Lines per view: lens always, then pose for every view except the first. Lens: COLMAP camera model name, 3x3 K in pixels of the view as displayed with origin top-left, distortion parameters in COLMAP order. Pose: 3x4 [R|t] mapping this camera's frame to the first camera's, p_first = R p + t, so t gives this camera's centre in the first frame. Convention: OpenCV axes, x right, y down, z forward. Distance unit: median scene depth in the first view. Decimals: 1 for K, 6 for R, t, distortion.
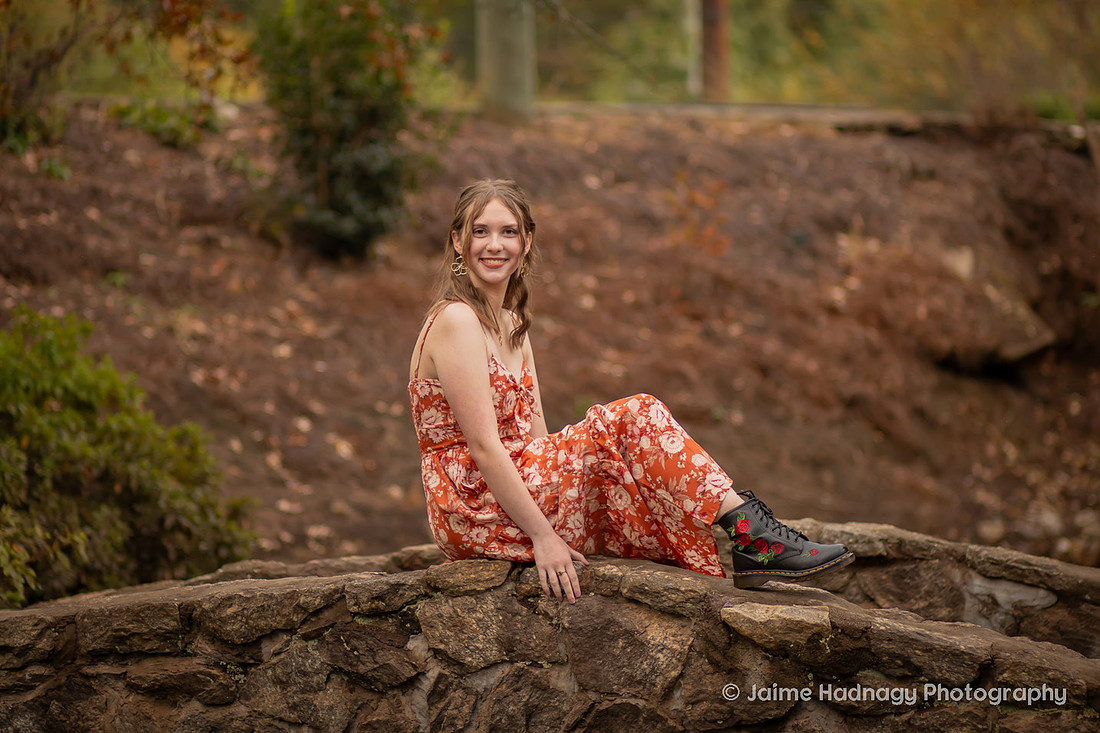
lens RADIAL K [[3661.0, 0, 550.0], [0, 3661.0, 366.5], [0, 0, 1]] dist [-0.101115, -0.500626]
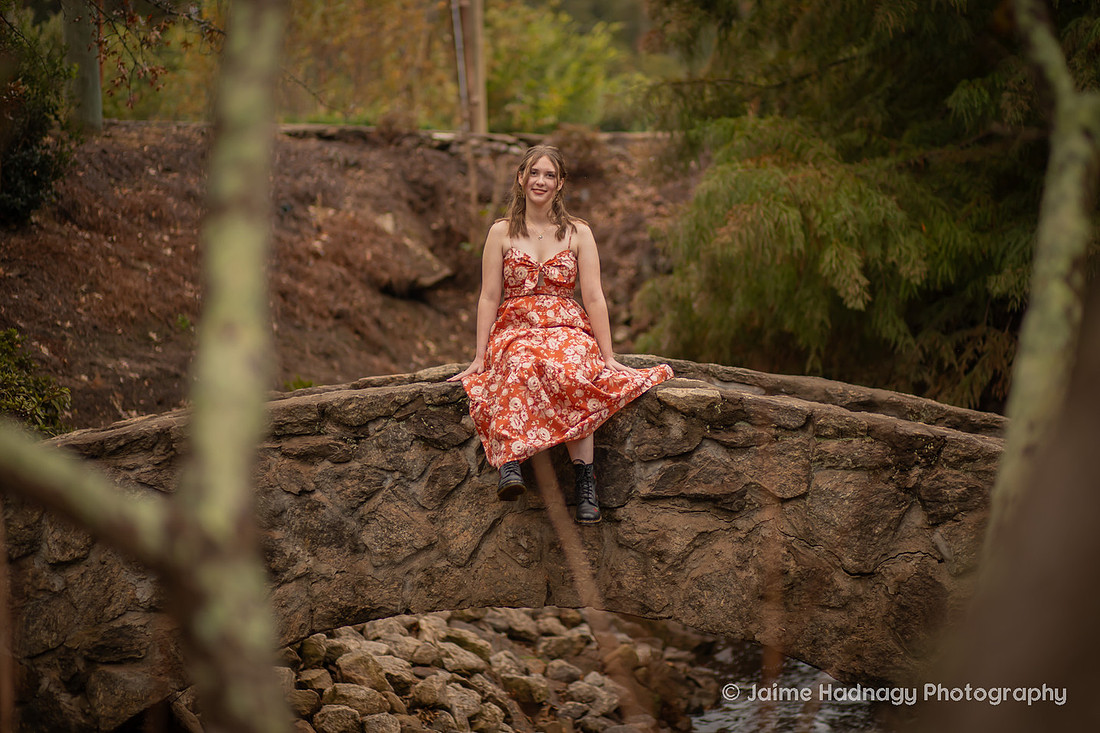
lens RADIAL K [[2665.4, 0, 550.0], [0, 2665.4, 366.5], [0, 0, 1]] dist [-0.082860, -1.342410]
pose [[0.965963, -0.028941, 0.257057, -0.123401], [0.023940, 0.999459, 0.022566, 0.008697], [-0.257571, -0.015644, 0.966133, -0.087742]]
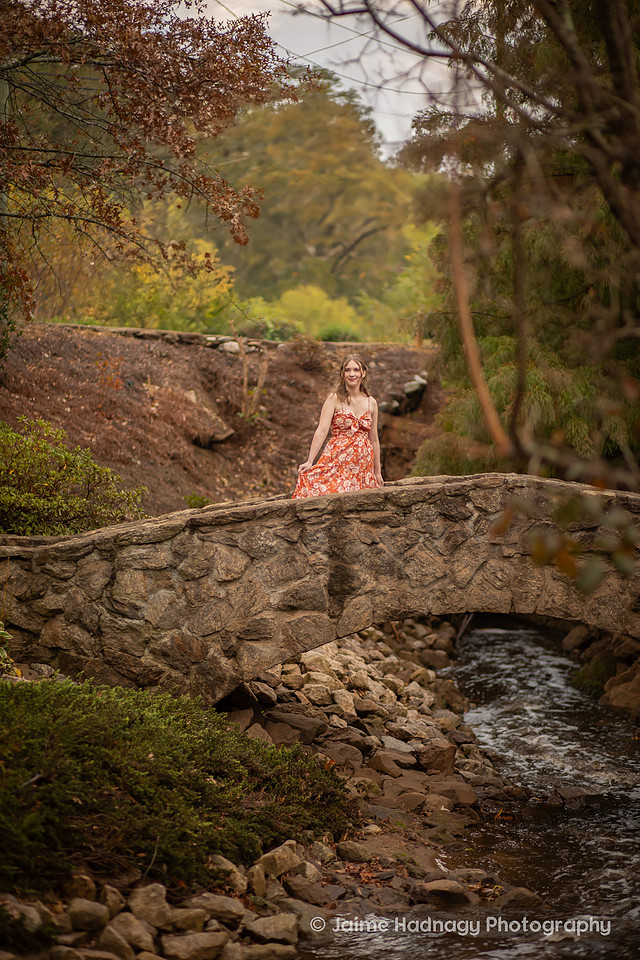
lens RADIAL K [[2032.2, 0, 290.5], [0, 2032.2, 480.6], [0, 0, 1]] dist [-0.097679, -0.169552]
pose [[0.941593, 0.009418, 0.336622, -0.285391], [-0.011579, 0.999923, 0.004412, 0.019031], [-0.336555, -0.008052, 0.941630, -0.206971]]
